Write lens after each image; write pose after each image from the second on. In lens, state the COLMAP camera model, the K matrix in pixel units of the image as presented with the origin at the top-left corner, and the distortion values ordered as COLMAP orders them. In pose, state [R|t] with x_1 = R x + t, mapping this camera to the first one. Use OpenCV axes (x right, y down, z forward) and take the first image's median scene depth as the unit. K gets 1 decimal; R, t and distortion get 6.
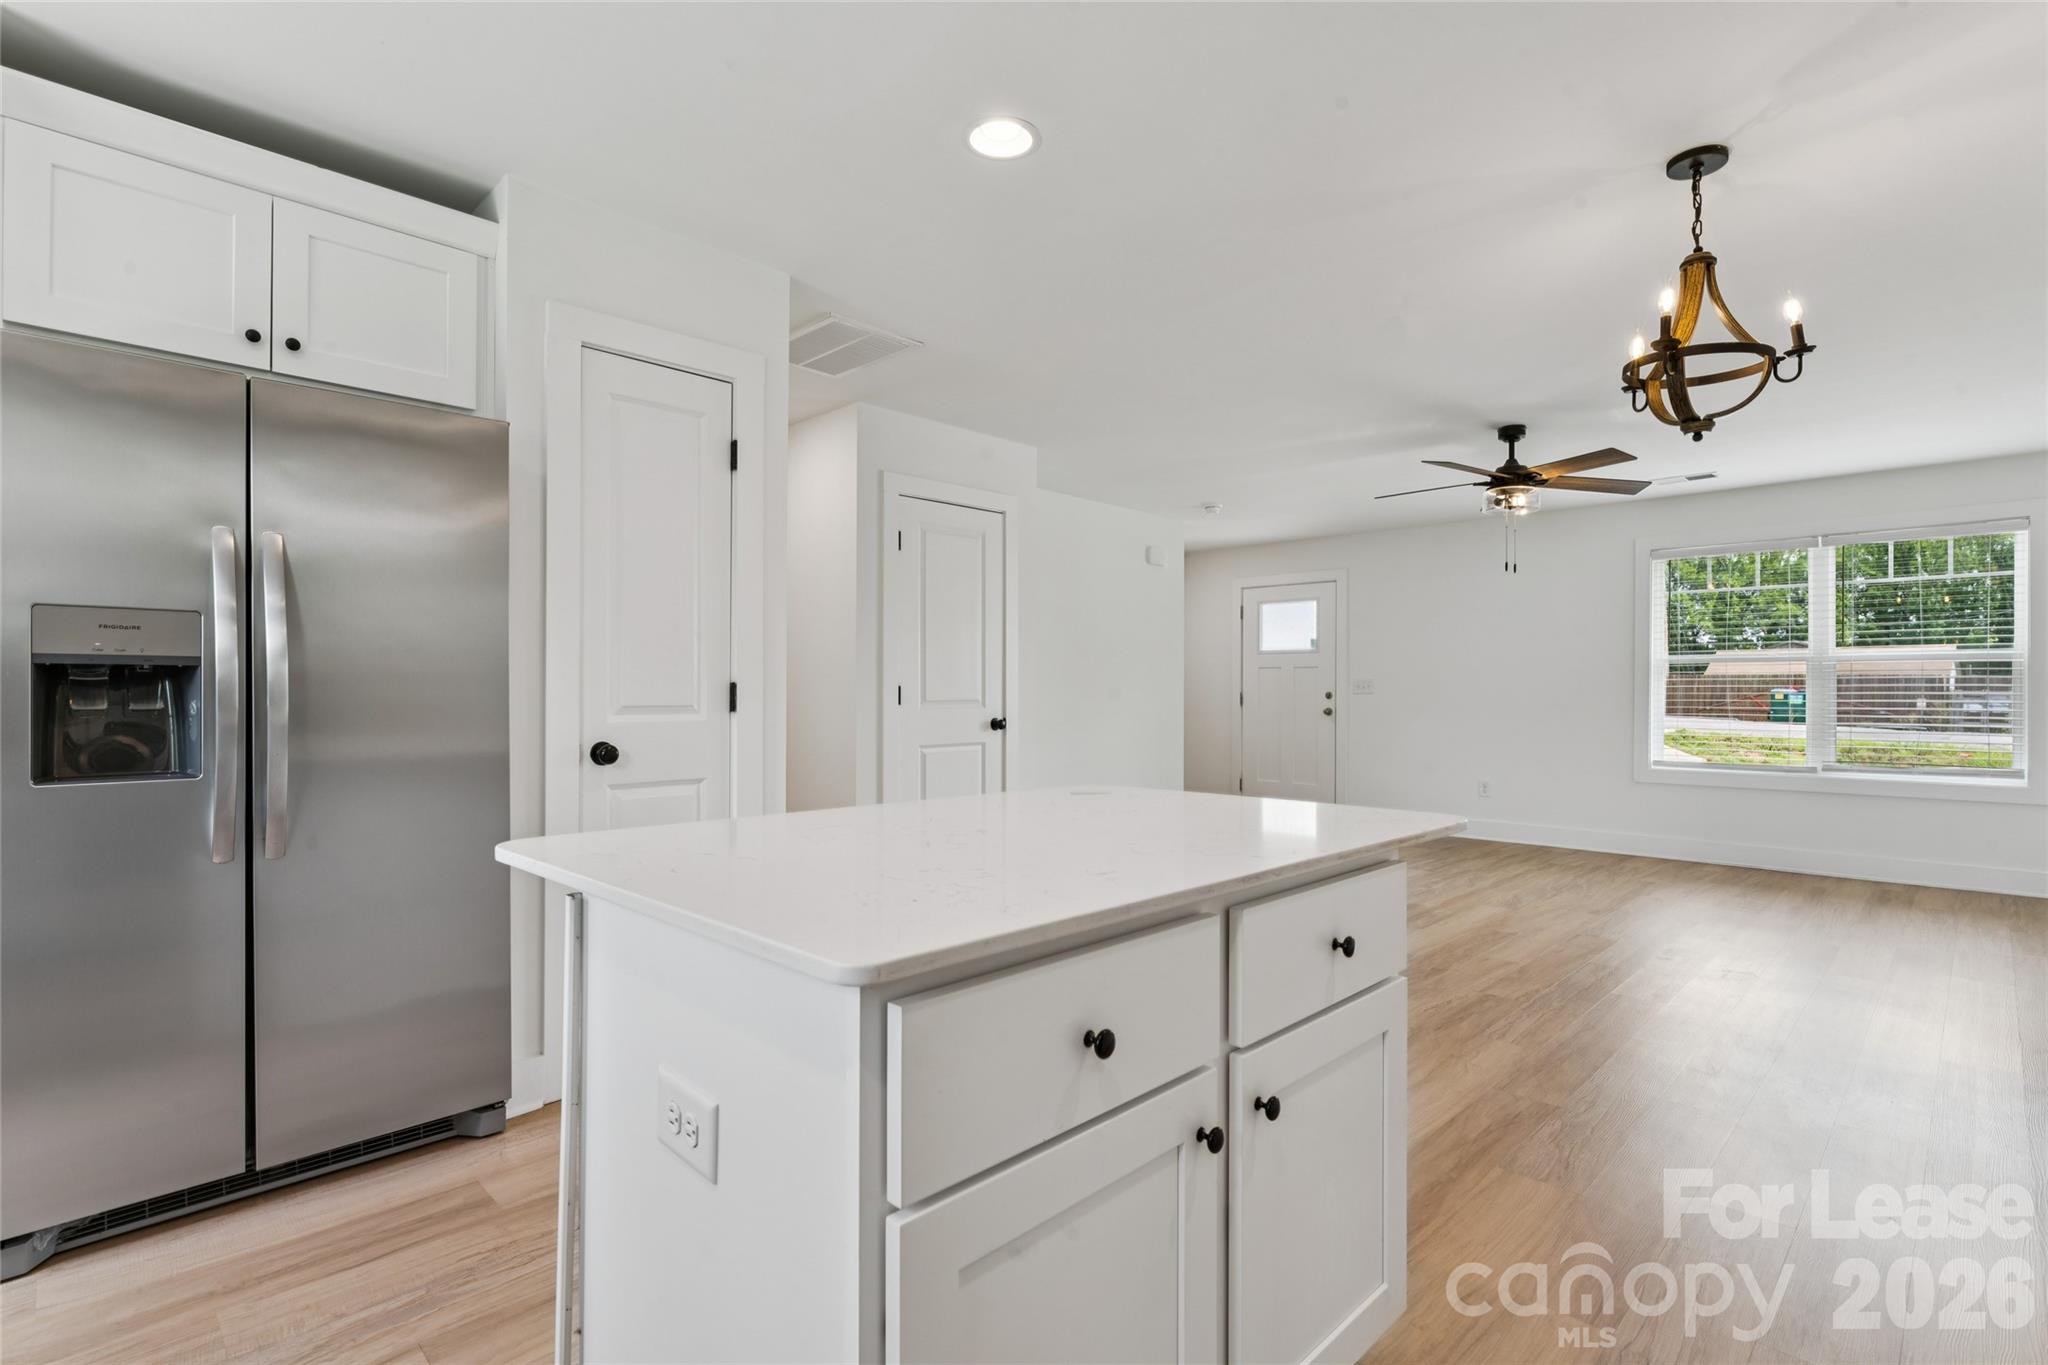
lens RADIAL K [[967.3, 0, 1010.2], [0, 967.3, 684.6], [0, 0, 1]] dist [-0.000348, 0.000178]
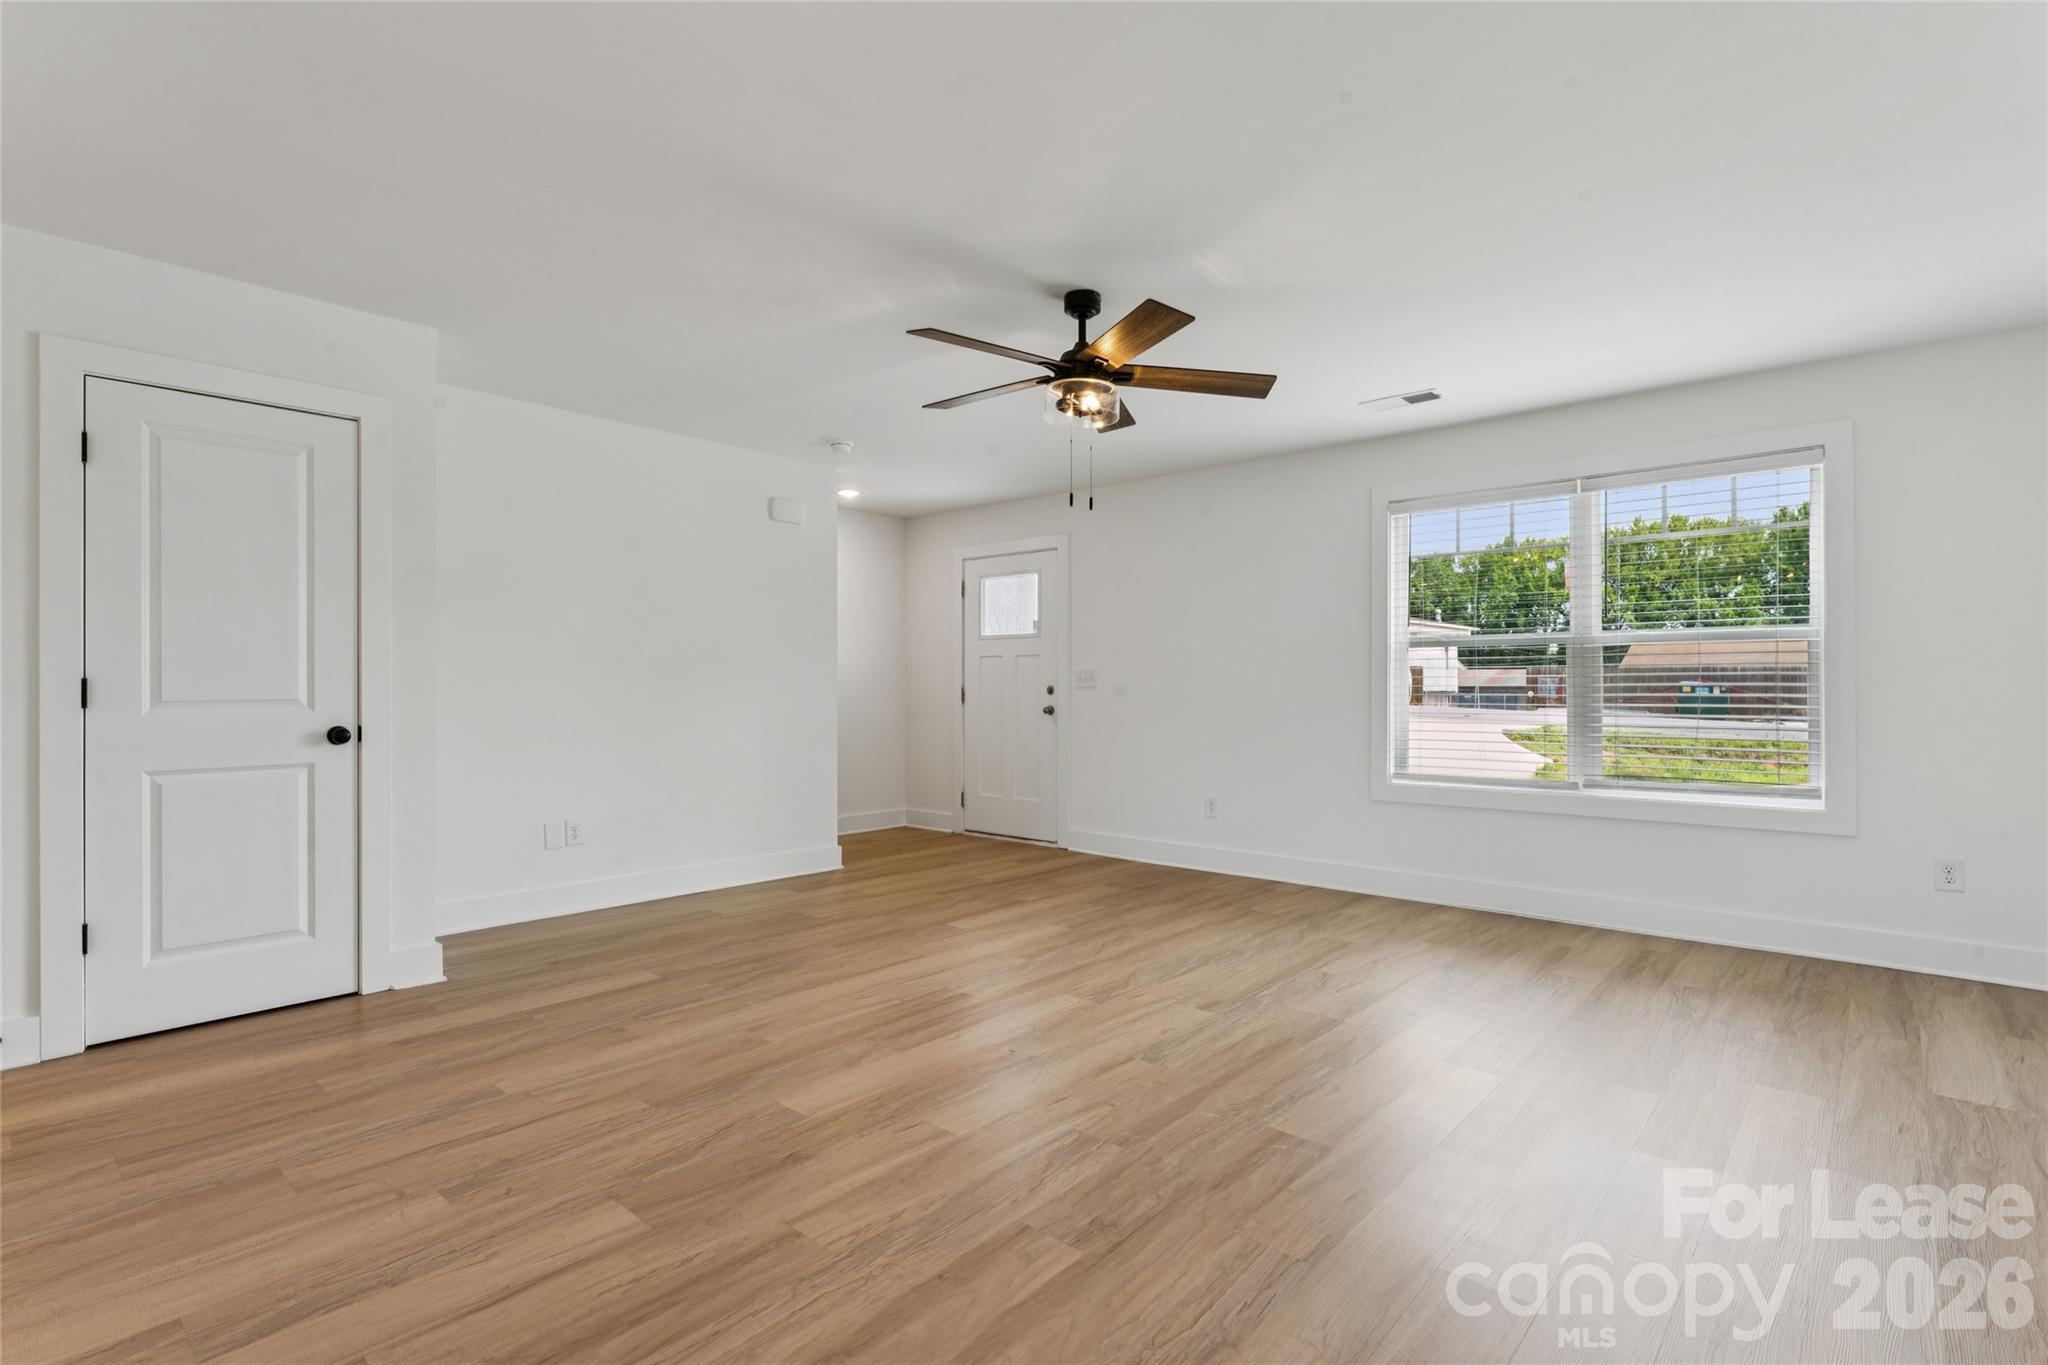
lens RADIAL K [[967.3, 0, 1022.2], [0, 967.3, 679.5], [0, 0, 1]] dist [-0.000348, 0.000178]
pose [[0.998476, -0.002785, 0.055122, 0.388914], [0.002781, 0.999996, 0.000144, 0.003176], [-0.055122, 0.000010, 0.998480, 0.287942]]
